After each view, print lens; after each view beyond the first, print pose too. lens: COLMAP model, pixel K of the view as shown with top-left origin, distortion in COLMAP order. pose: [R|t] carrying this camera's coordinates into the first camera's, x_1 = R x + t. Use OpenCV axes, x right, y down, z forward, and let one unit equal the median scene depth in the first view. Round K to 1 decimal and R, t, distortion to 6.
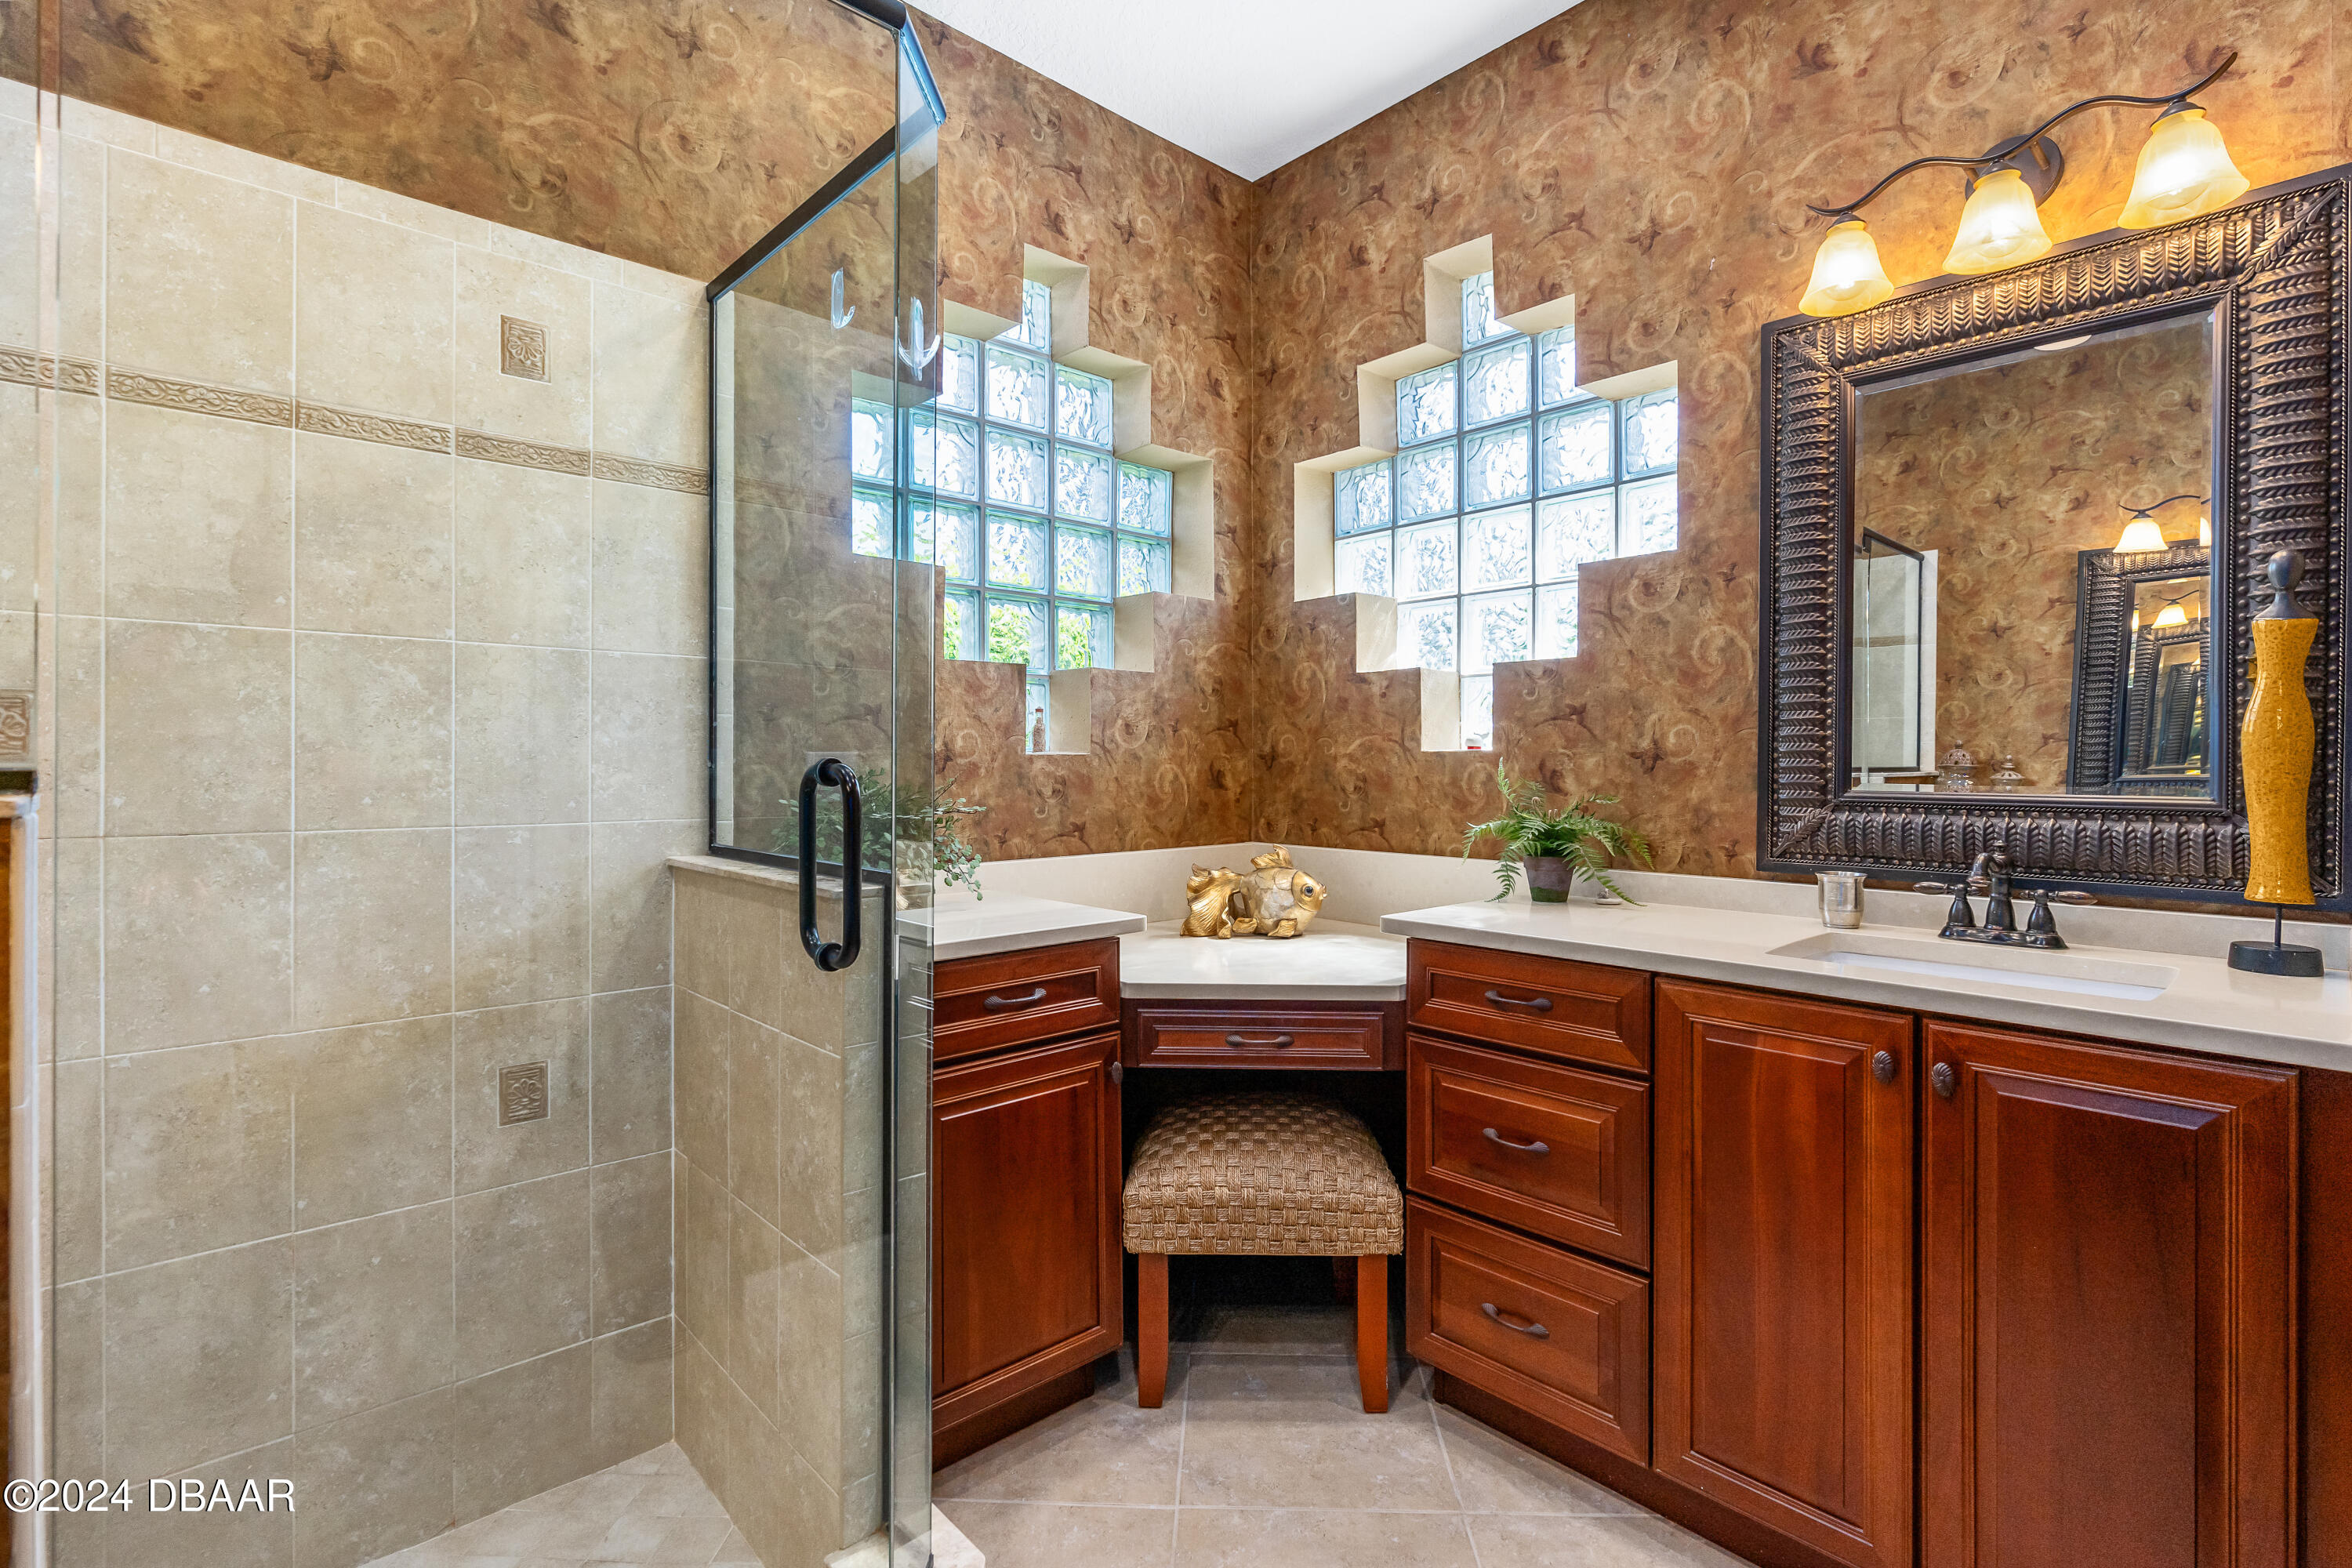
lens RADIAL K [[1066.4, 0, 1171.6], [0, 1066.4, 765.0], [0, 0, 1]] dist [-0.014738, 0.005166]
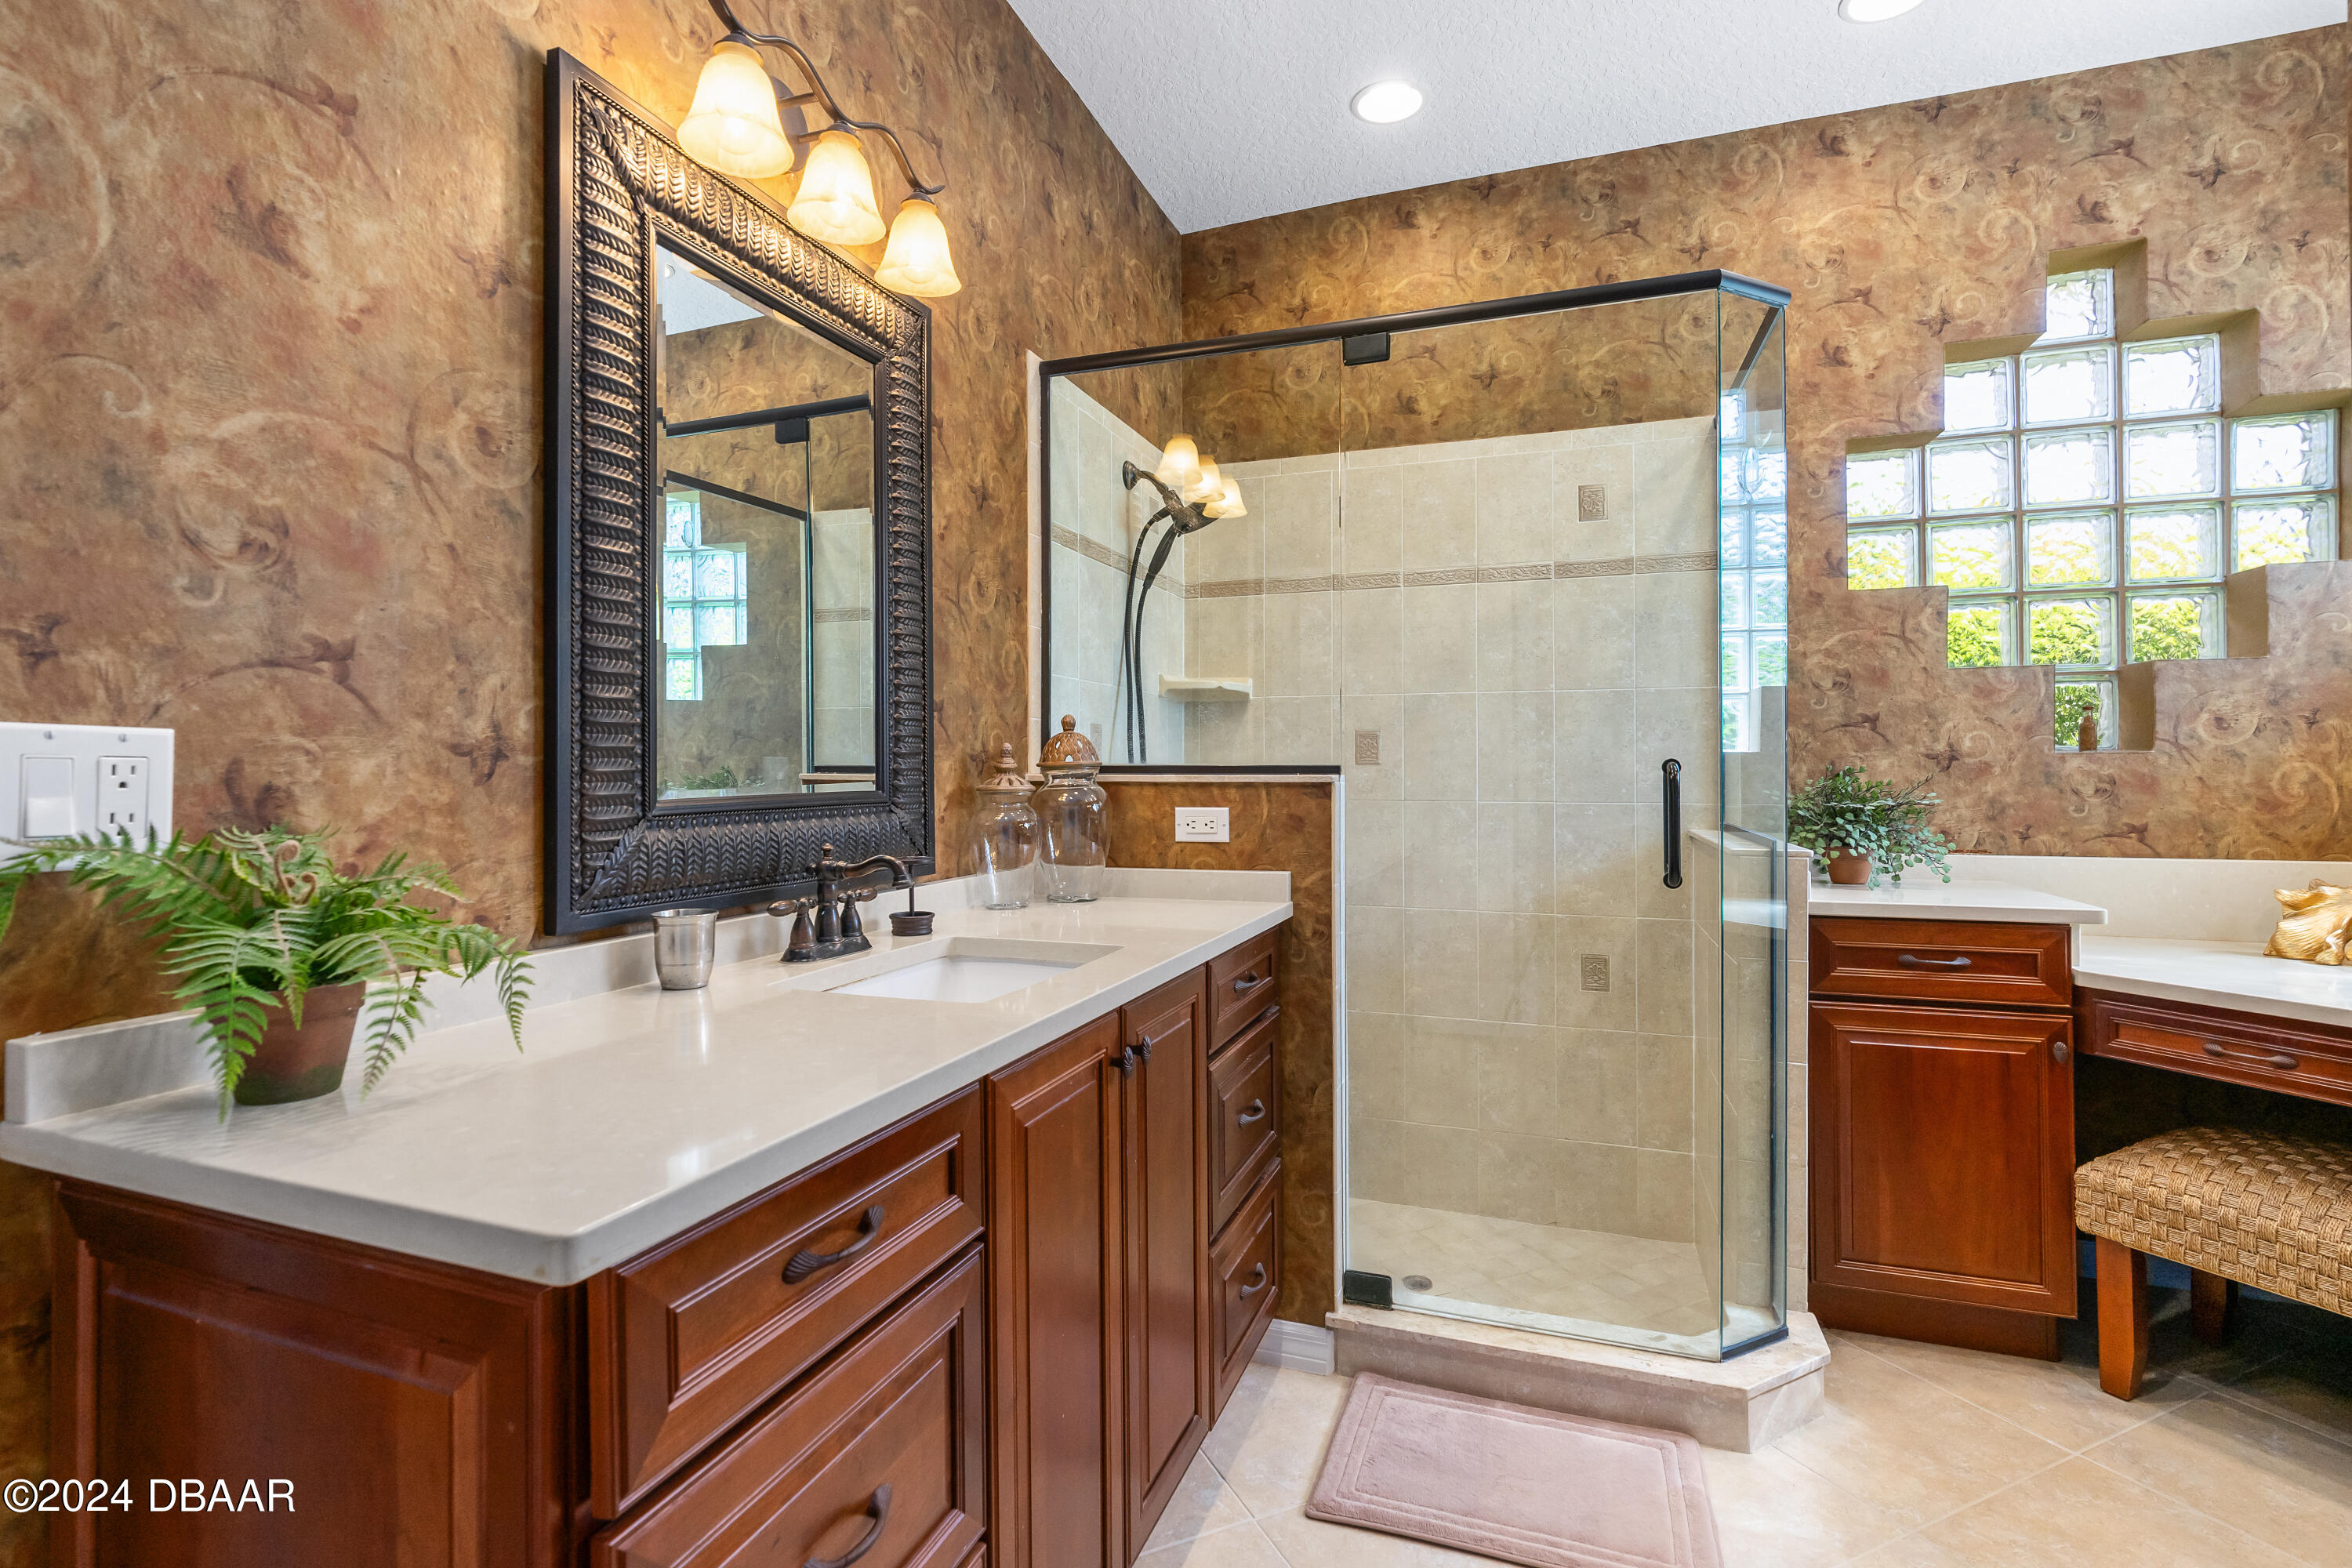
lens RADIAL K [[1081.6, 0, 1177.1], [0, 1081.6, 756.0], [0, 0, 1]] dist [-0.003668, 0.001170]
pose [[0.464825, -0.011034, -0.885334, 0.487890], [0.001879, 0.999932, -0.011476, 0.003682], [0.885400, 0.003671, 0.464815, -0.278245]]
